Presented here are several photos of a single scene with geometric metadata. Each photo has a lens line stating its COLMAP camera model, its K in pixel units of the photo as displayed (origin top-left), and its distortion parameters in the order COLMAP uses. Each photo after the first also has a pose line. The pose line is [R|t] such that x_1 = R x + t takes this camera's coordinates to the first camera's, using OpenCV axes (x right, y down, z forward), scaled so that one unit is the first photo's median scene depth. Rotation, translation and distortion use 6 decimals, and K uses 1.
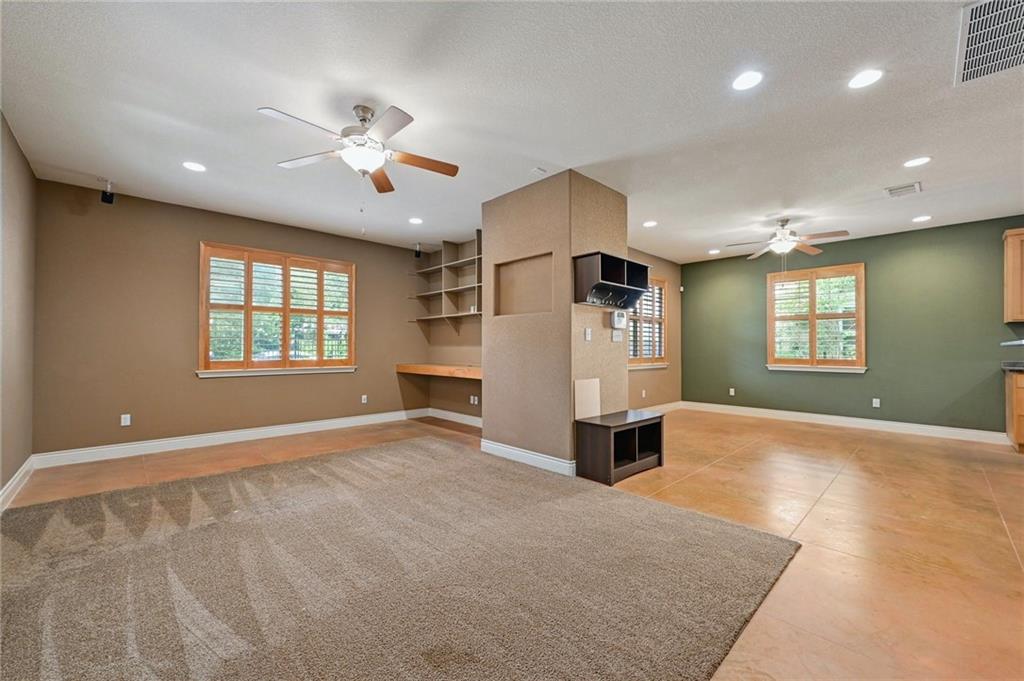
lens RADIAL K [[411.5, 0, 515.0], [0, 411.5, 340.8], [0, 0, 1]] dist [0.001870, 0.000196]
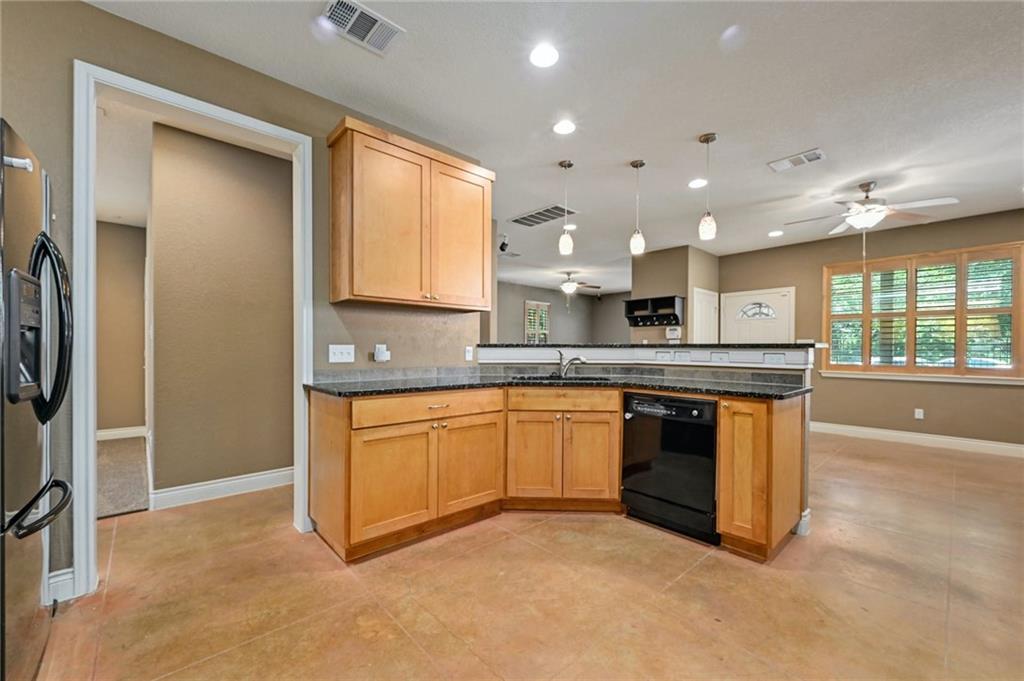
lens RADIAL K [[411.5, 0, 515.1], [0, 411.5, 349.9], [0, 0, 1]] dist [0.001870, 0.000196]
pose [[-0.043352, -0.000937, -0.999059, 1.968365], [0.010083, 0.999948, -0.001375, 0.008290], [0.999009, -0.010133, -0.043340, 0.525420]]
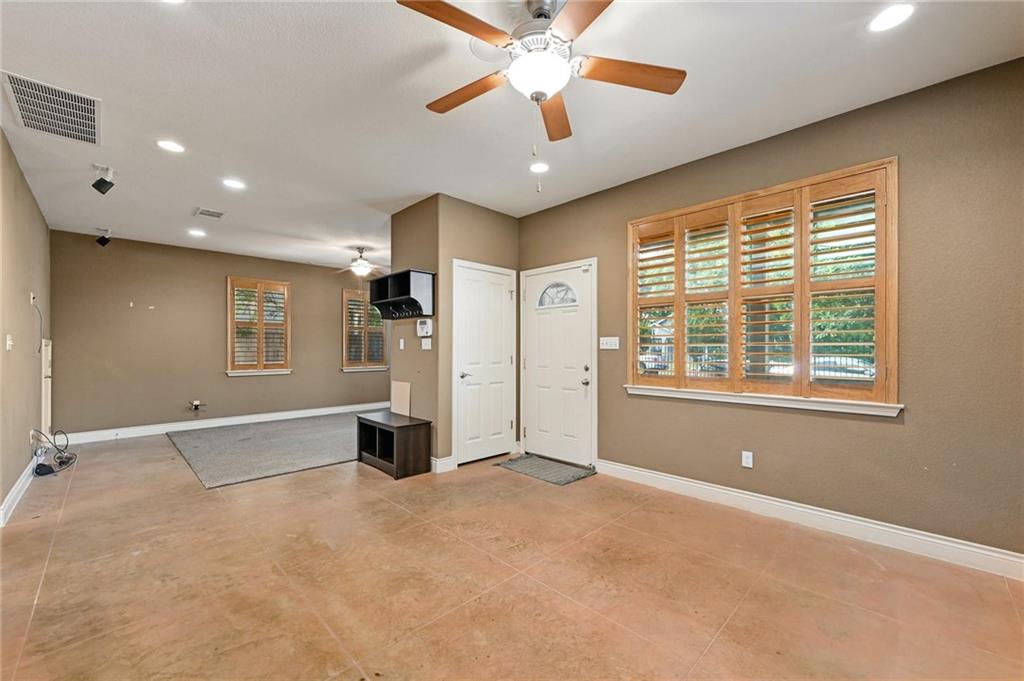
lens RADIAL K [[411.5, 0, 511.4], [0, 411.5, 345.7], [0, 0, 1]] dist [0.001870, 0.000196]
pose [[-0.001532, -0.007619, -0.999970, 1.374867], [0.017117, 0.999824, -0.007644, 0.003785], [0.999852, -0.017128, -0.001402, 1.327418]]
